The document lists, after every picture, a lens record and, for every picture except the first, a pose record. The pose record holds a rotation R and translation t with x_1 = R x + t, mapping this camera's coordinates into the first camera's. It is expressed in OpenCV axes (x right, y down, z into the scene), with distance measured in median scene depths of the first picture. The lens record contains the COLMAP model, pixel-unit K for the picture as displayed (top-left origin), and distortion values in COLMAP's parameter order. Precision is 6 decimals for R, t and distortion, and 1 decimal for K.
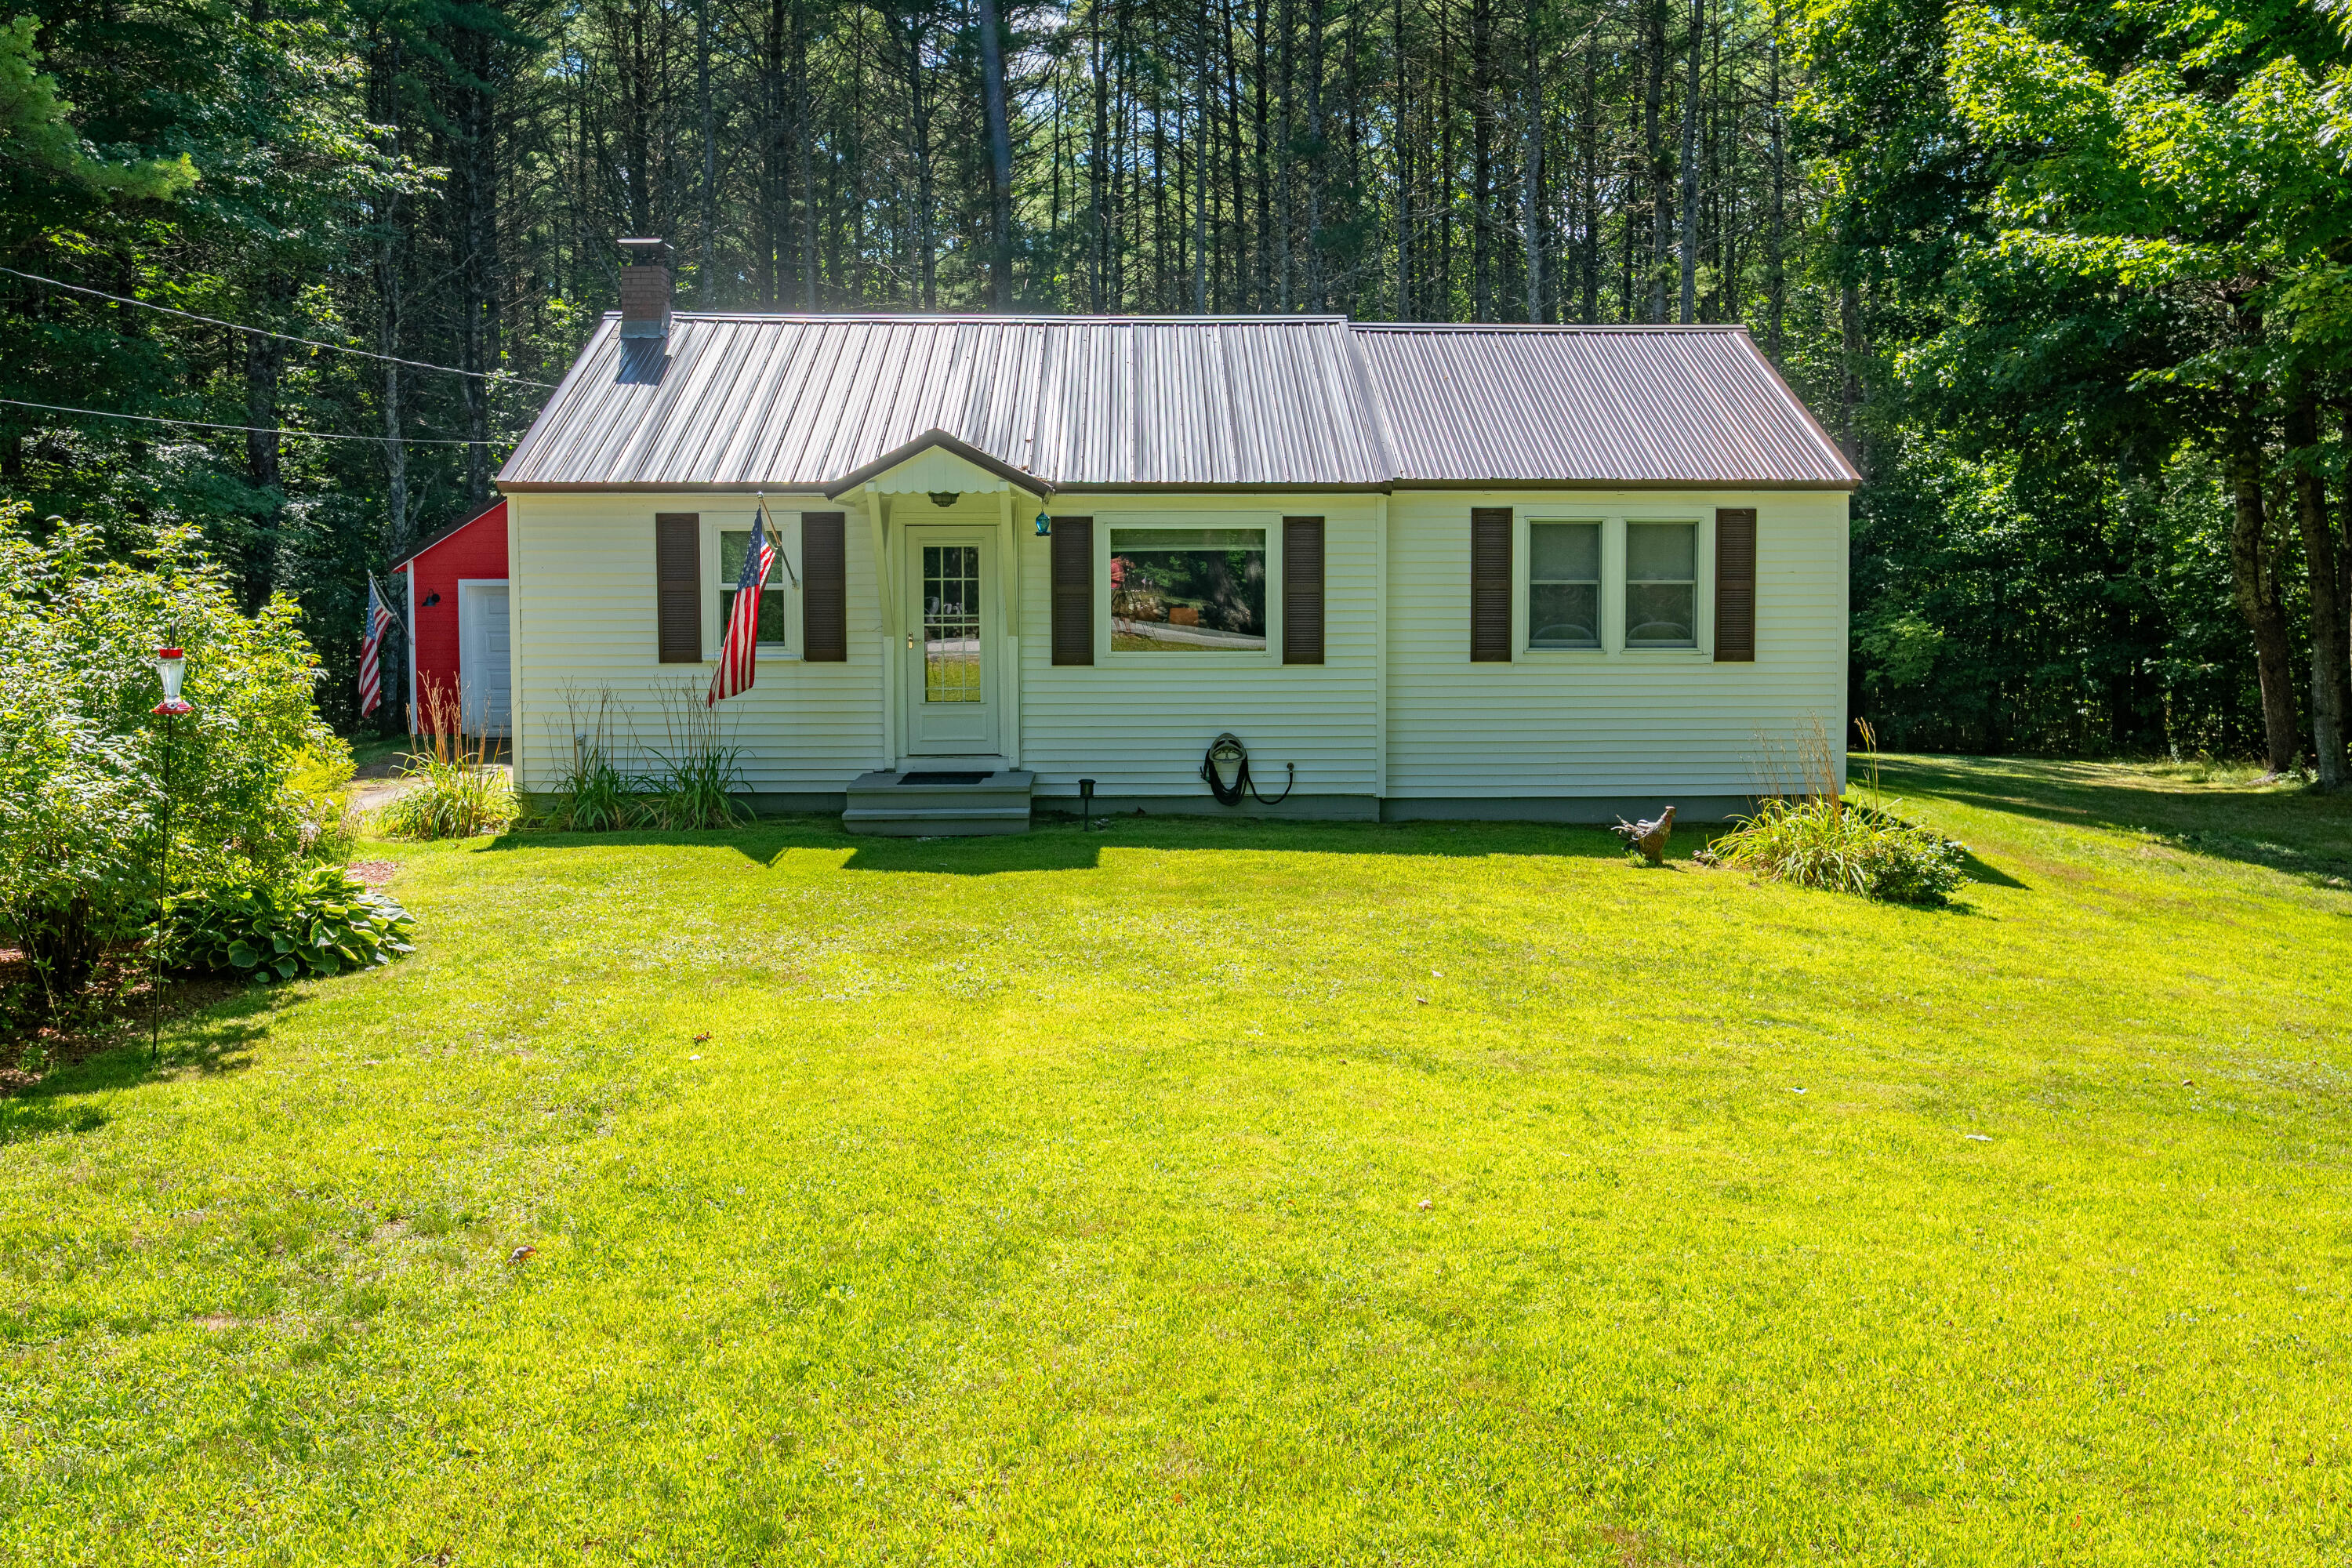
lens RADIAL K [[2020.3, 0, 1176.1], [0, 2020.3, 676.2], [0, 0, 1]] dist [-0.003146, -0.002099]
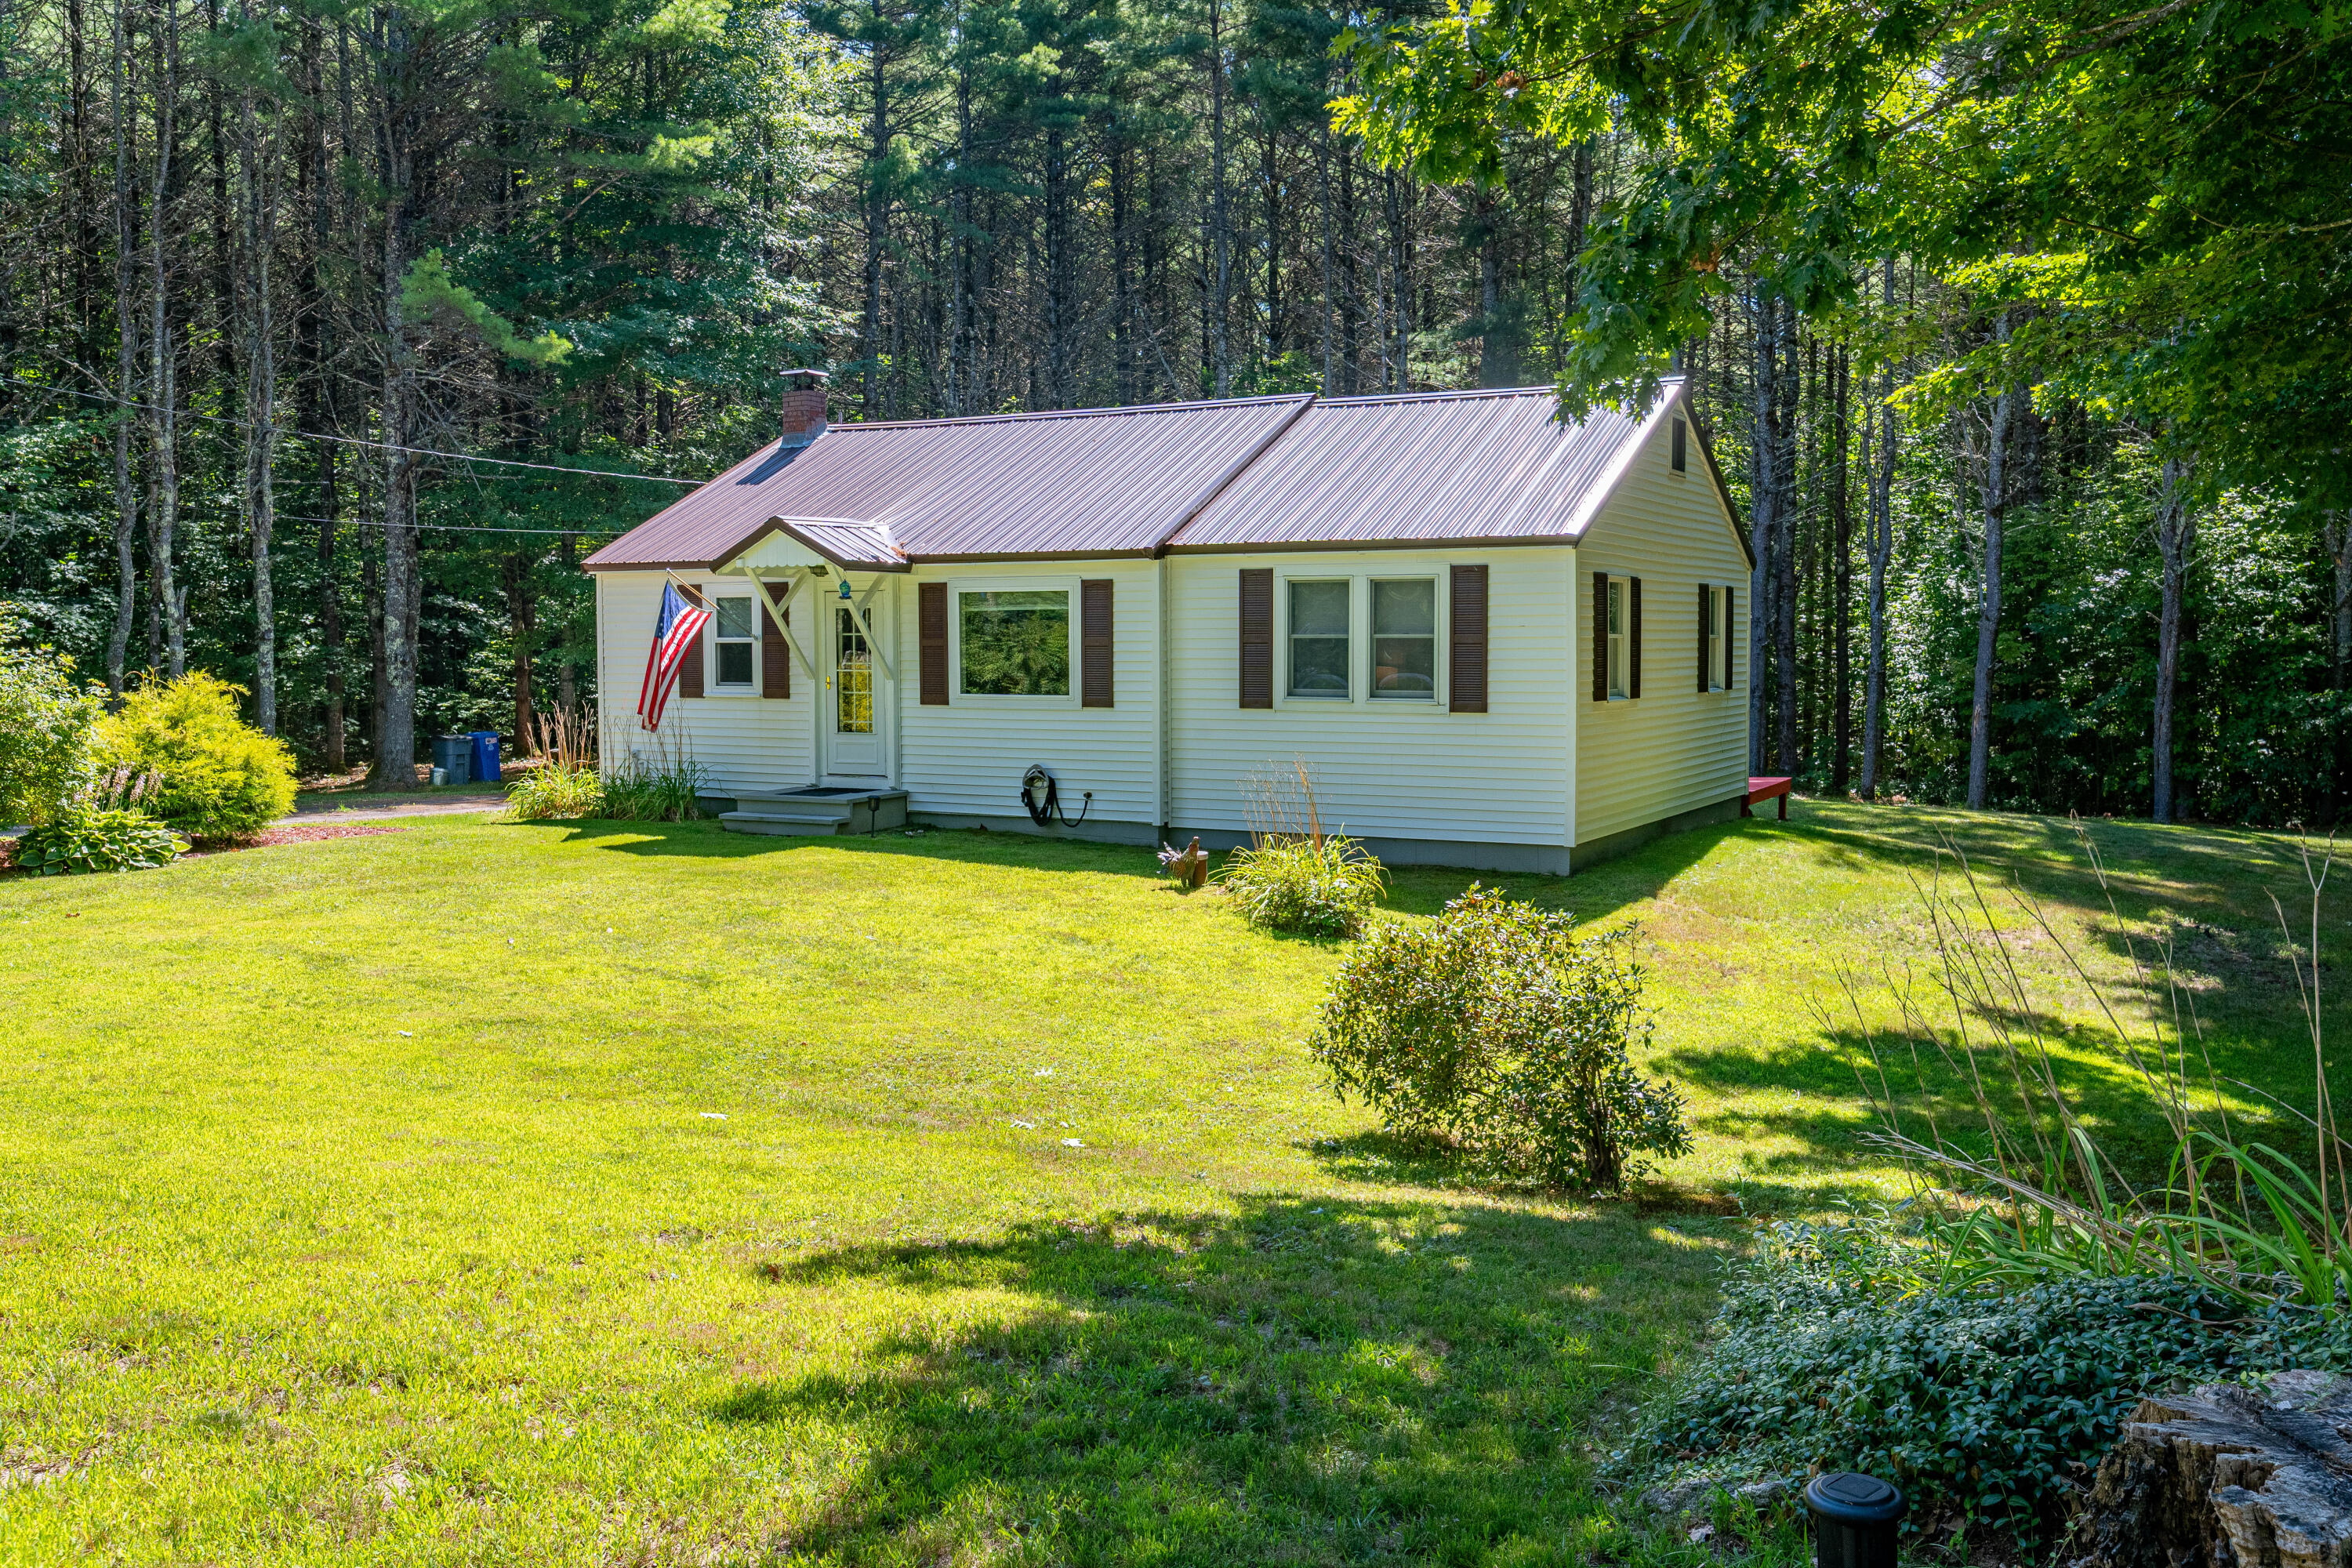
lens RADIAL K [[1988.6, 0, 1176.0], [0, 1988.6, 784.0], [0, 0, 1]] dist [-0.003838, -0.007354]
pose [[0.856183, 0.036584, -0.515375, 0.682847], [-0.024023, 0.999230, 0.031021, 0.001284], [0.516113, -0.014178, 0.856403, 0.046109]]
